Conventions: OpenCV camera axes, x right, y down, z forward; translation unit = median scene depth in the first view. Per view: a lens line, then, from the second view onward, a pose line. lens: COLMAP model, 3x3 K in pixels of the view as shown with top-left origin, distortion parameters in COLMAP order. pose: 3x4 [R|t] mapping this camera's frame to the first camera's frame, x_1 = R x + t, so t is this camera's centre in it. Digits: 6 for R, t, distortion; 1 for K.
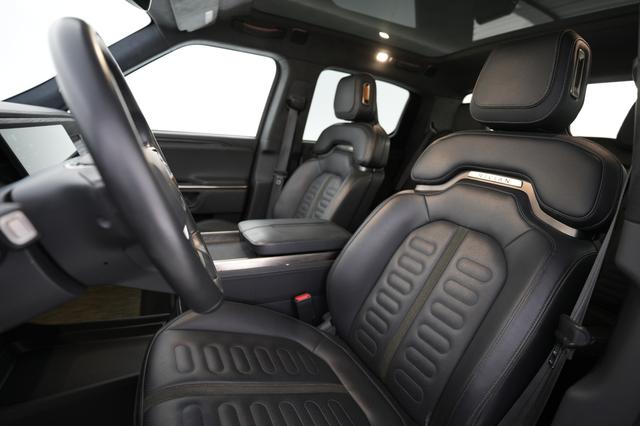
lens RADIAL K [[324.2, 0, 320.0], [0, 324.2, 213.0], [0, 0, 1]] dist [0.031663, 0.000084]
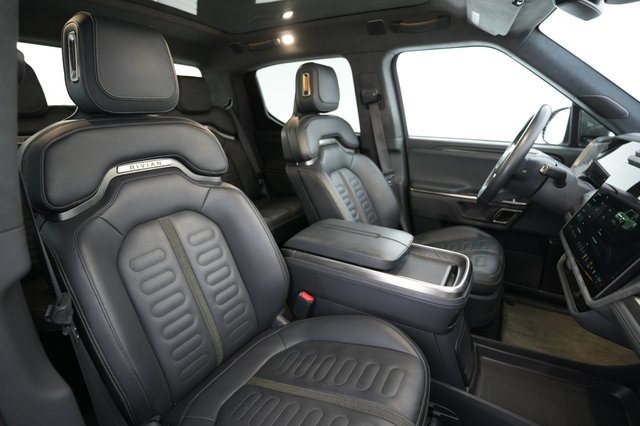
lens RADIAL K [[316.7, 0, 321.3], [0, 316.7, 215.6], [0, 0, 1]] dist [0.001852, 0.000214]
pose [[-0.557162, -0.328290, 0.762756, -0.576379], [0.173063, 0.852461, 0.493314, -0.348719], [-0.812170, 0.406861, -0.418144, 0.935480]]
